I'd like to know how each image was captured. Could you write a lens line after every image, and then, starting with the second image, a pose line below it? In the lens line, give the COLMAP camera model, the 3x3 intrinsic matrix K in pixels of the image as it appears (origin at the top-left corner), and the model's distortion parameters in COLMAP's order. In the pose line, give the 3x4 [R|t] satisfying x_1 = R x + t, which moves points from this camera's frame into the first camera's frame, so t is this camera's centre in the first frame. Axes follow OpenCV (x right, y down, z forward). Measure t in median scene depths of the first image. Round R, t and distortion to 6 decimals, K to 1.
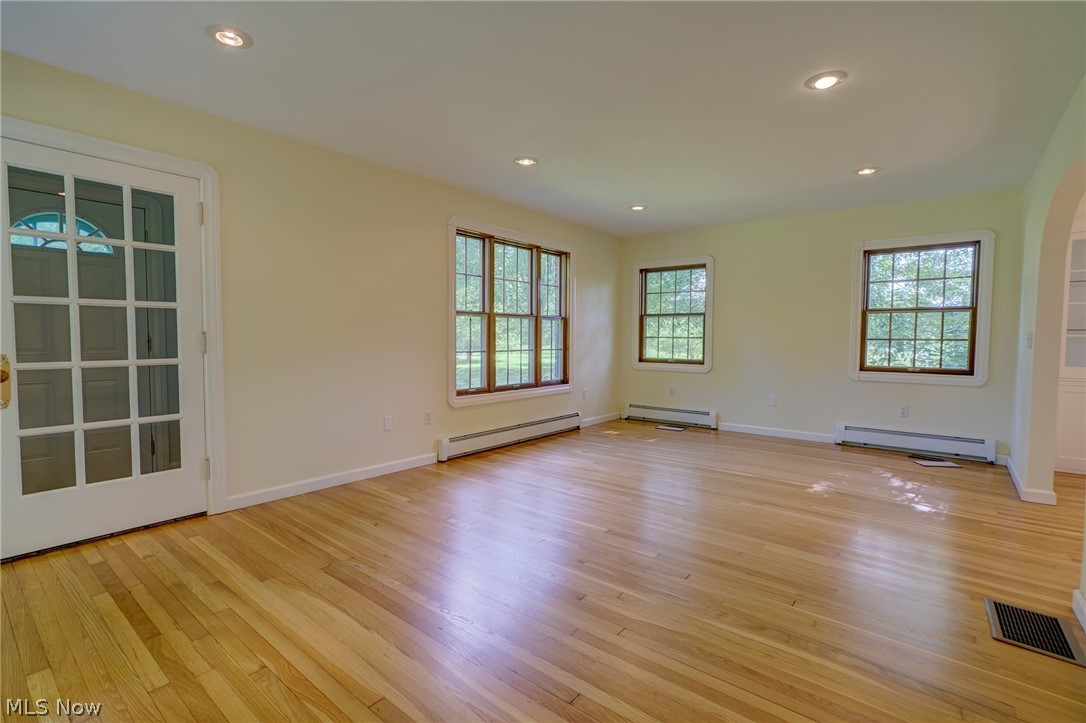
lens RADIAL K [[504.9, 0, 539.6], [0, 504.9, 360.3], [0, 0, 1]] dist [-0.032544, 0.017001]
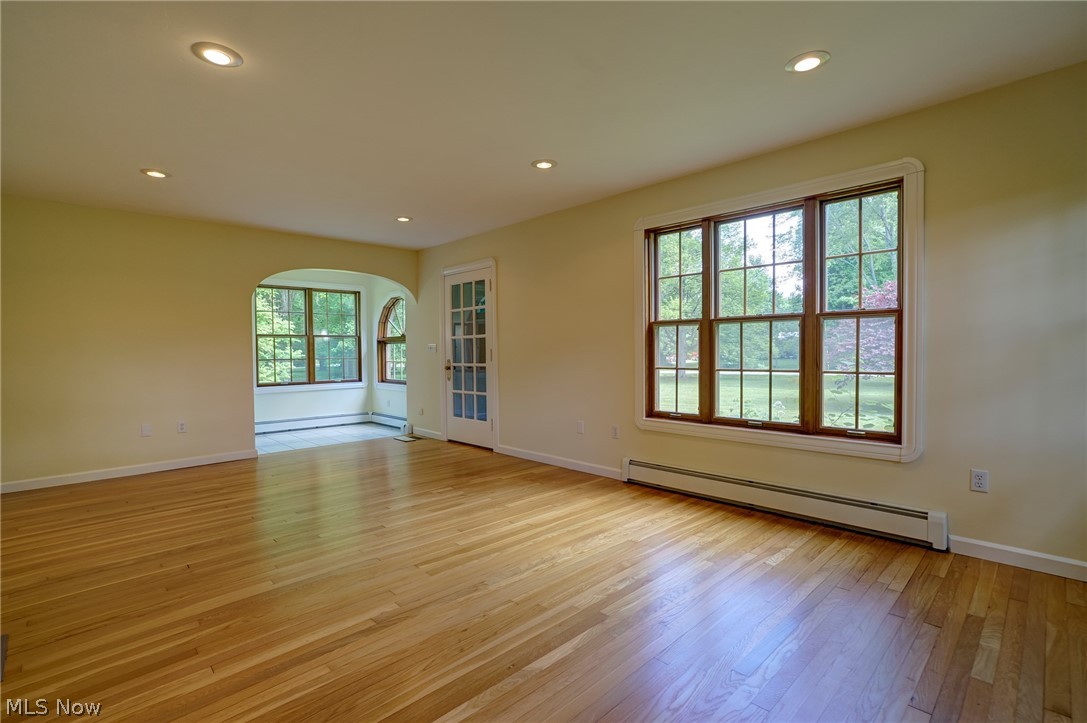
lens RADIAL K [[505.4, 0, 540.1], [0, 505.4, 360.3], [0, 0, 1]] dist [-0.032544, 0.017001]
pose [[-0.121339, 0.014857, -0.992500, 0.670269], [-0.039955, 0.999005, 0.019839, -0.035804], [0.991807, 0.042063, -0.120625, 0.822357]]
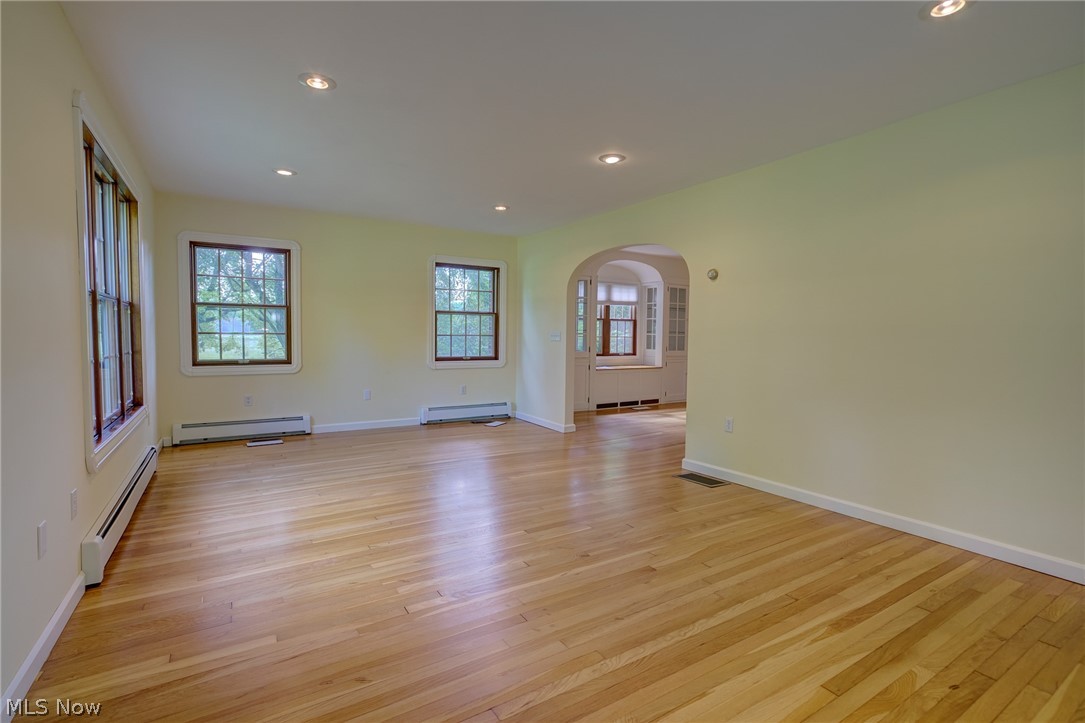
lens RADIAL K [[504.4, 0, 539.1], [0, 504.4, 360.3], [0, 0, 1]] dist [-0.032544, 0.017001]
pose [[0.321873, -0.049736, 0.945476, -0.438303], [0.037166, 0.998513, 0.039874, -0.020882], [-0.946053, 0.022305, 0.323243, 0.364367]]
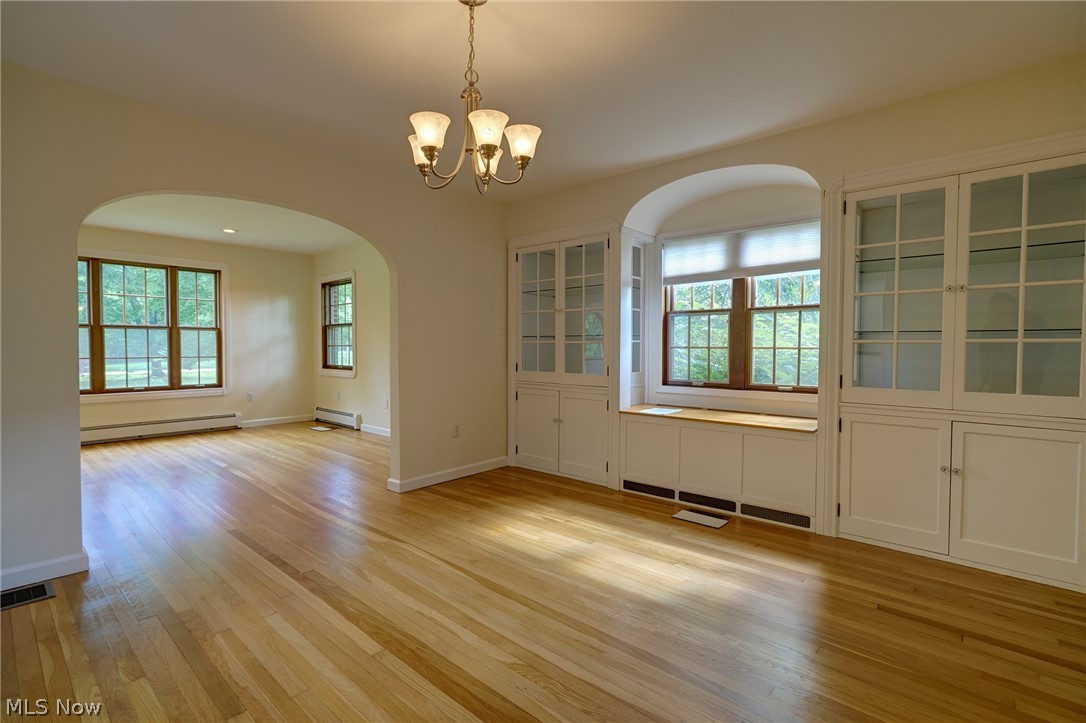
lens RADIAL K [[504.9, 0, 539.6], [0, 504.9, 360.3], [0, 0, 1]] dist [-0.032544, 0.017001]
pose [[0.998843, -0.003568, -0.047948, 0.940525], [0.002741, 0.999846, -0.017317, 0.007966], [0.048003, 0.017165, 0.998700, -0.083351]]
